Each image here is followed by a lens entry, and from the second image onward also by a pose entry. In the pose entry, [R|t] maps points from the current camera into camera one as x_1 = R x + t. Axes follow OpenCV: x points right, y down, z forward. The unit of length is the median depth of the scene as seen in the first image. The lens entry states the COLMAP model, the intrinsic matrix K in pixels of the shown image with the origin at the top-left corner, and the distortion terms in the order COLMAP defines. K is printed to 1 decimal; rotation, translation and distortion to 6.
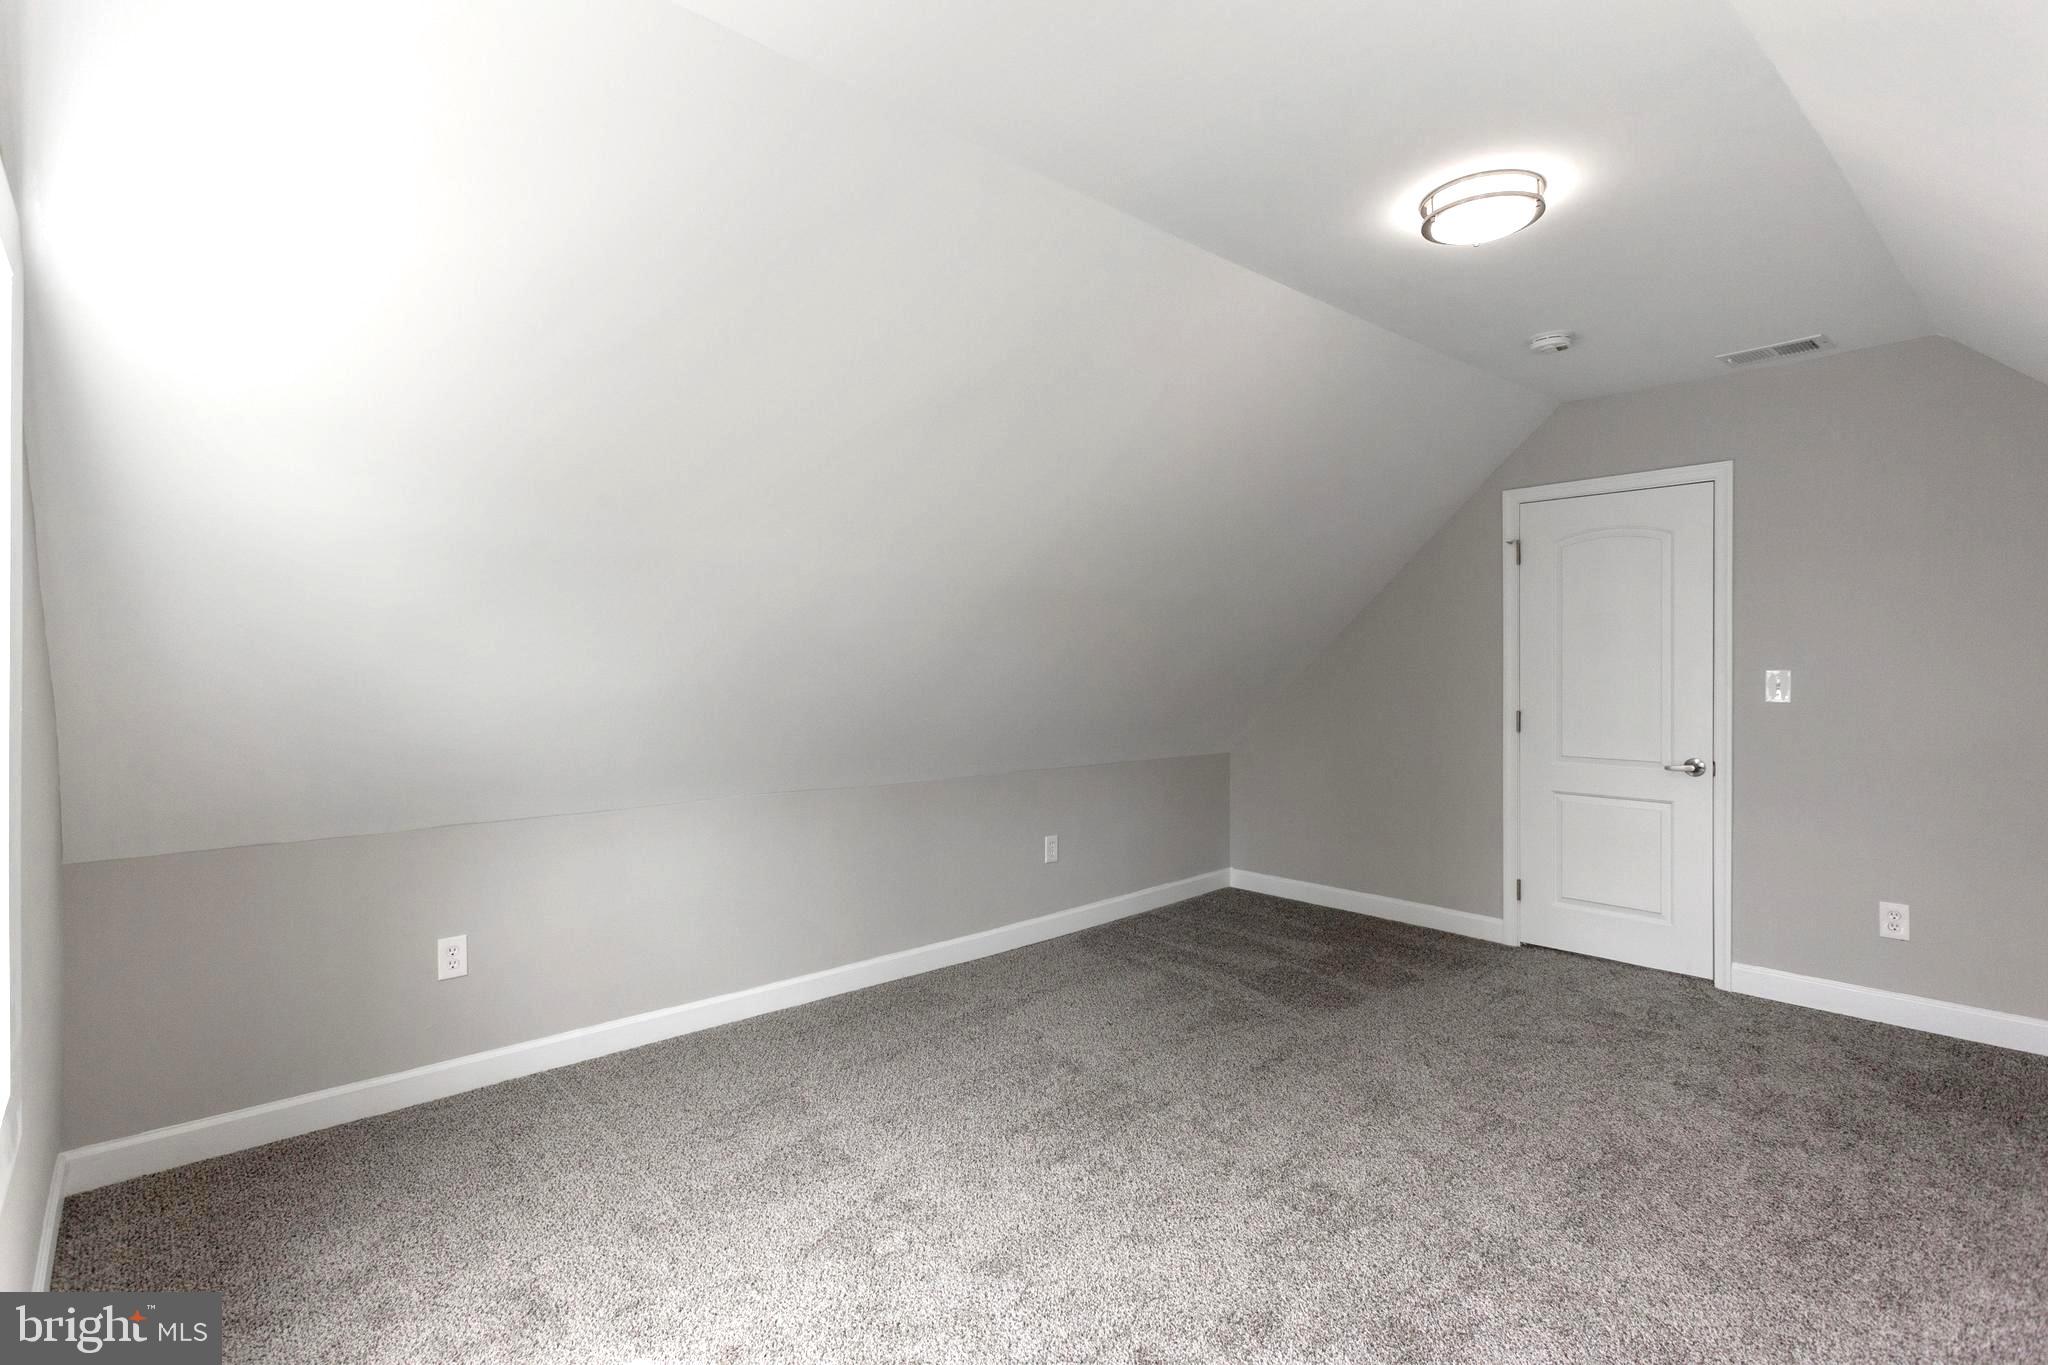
lens RADIAL K [[975.4, 0, 1021.7], [0, 975.4, 667.1], [0, 0, 1]] dist [-0.000060, 0.001134]
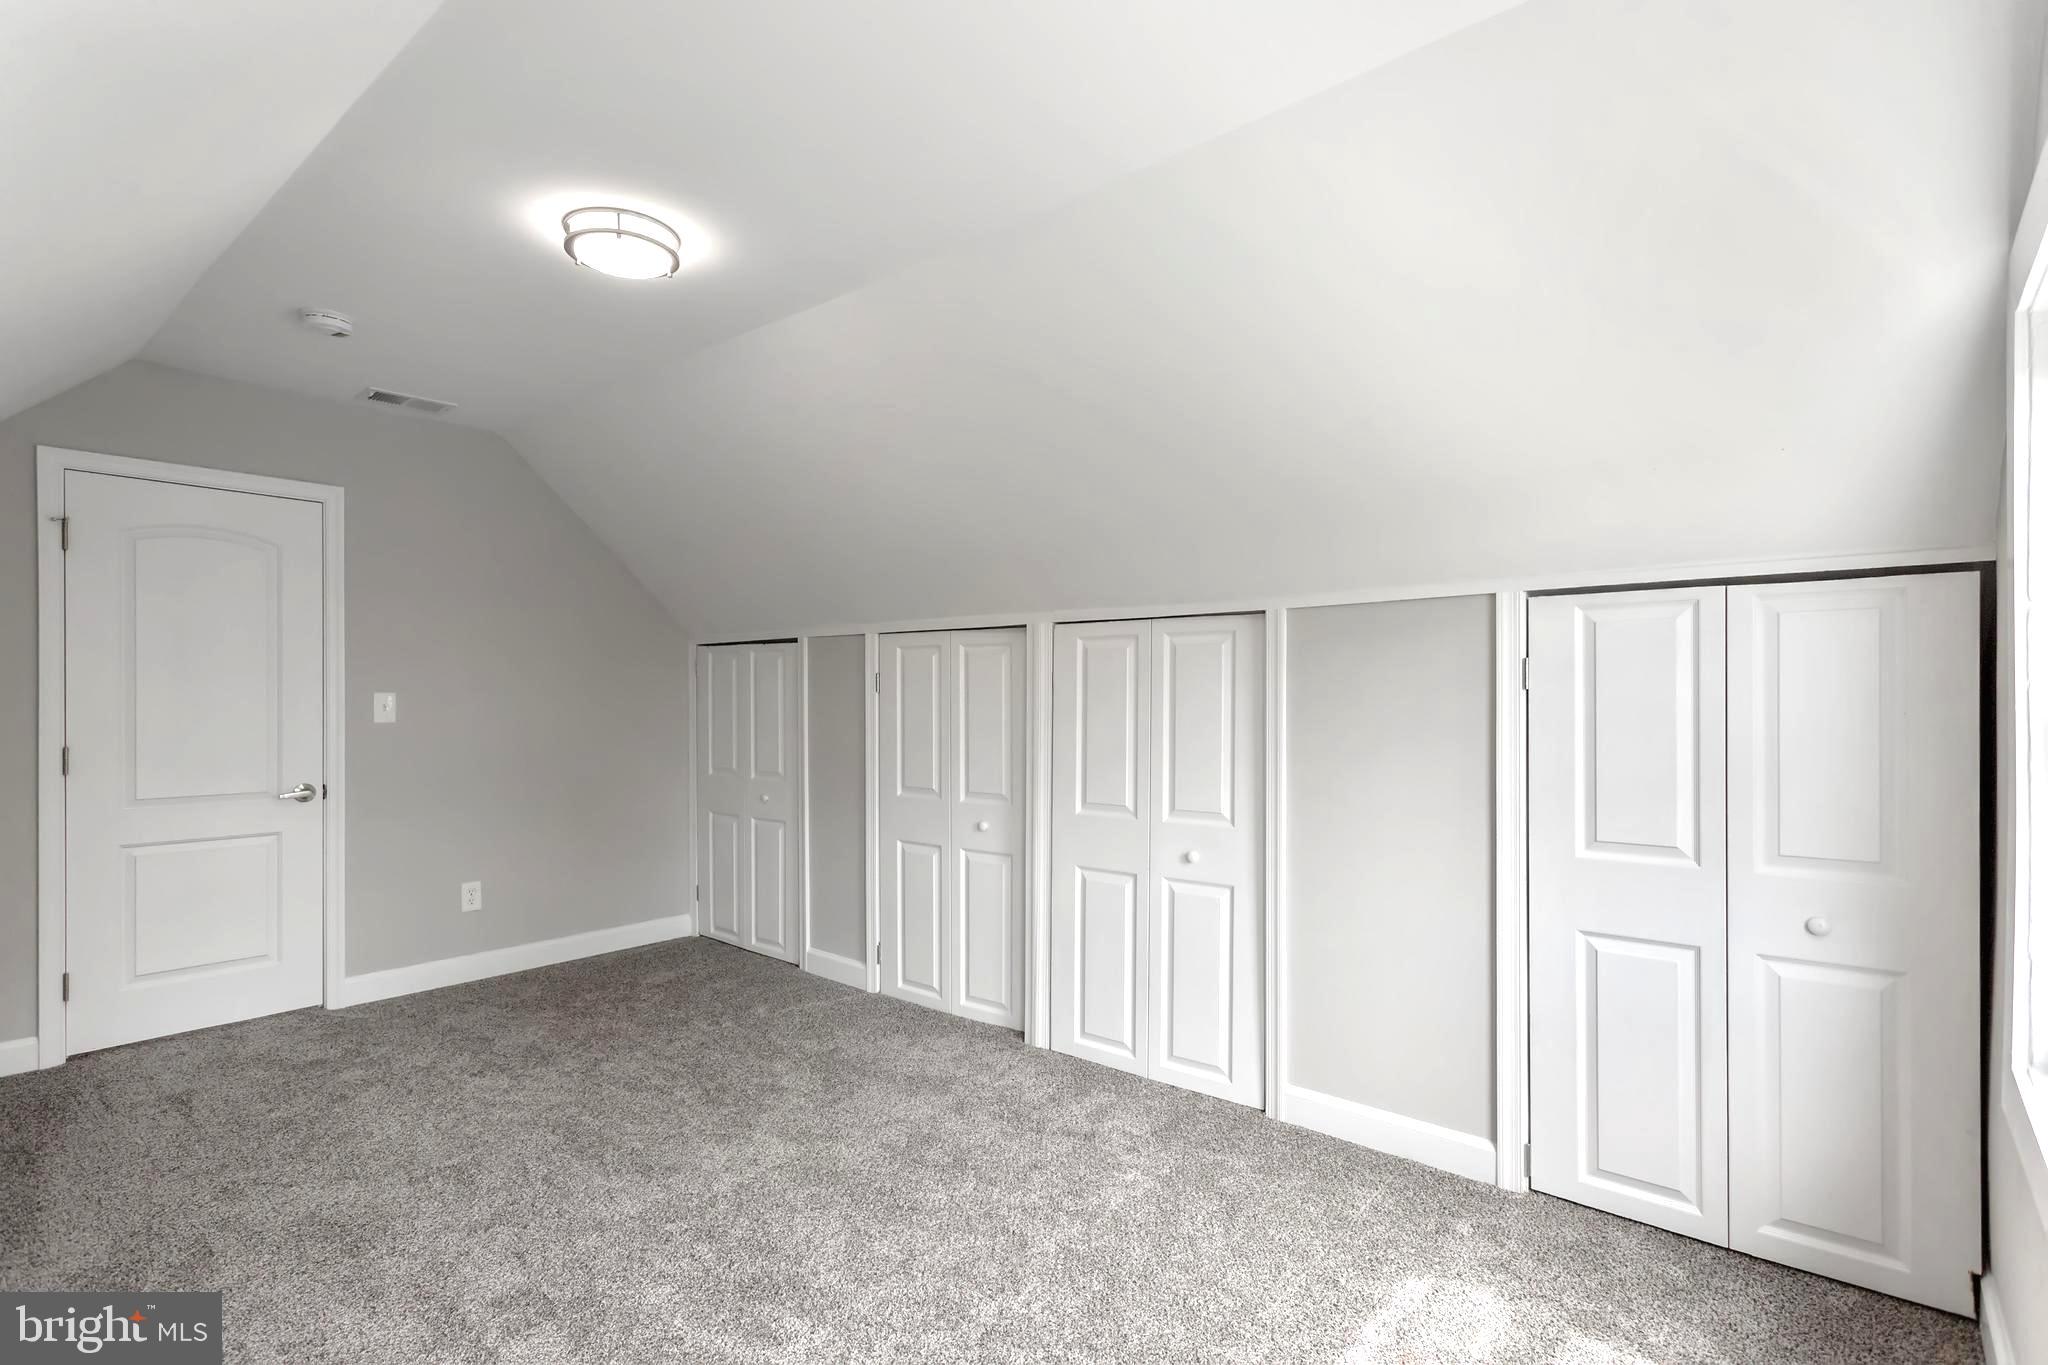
lens RADIAL K [[975.4, 0, 1021.6], [0, 975.4, 698.9], [0, 0, 1]] dist [-0.000060, 0.001134]
pose [[-0.139278, 0.000228, 0.990253, -0.389709], [0.000862, 1.000000, -0.000109, 0.010599], [-0.990253, 0.000838, -0.139278, 0.448484]]
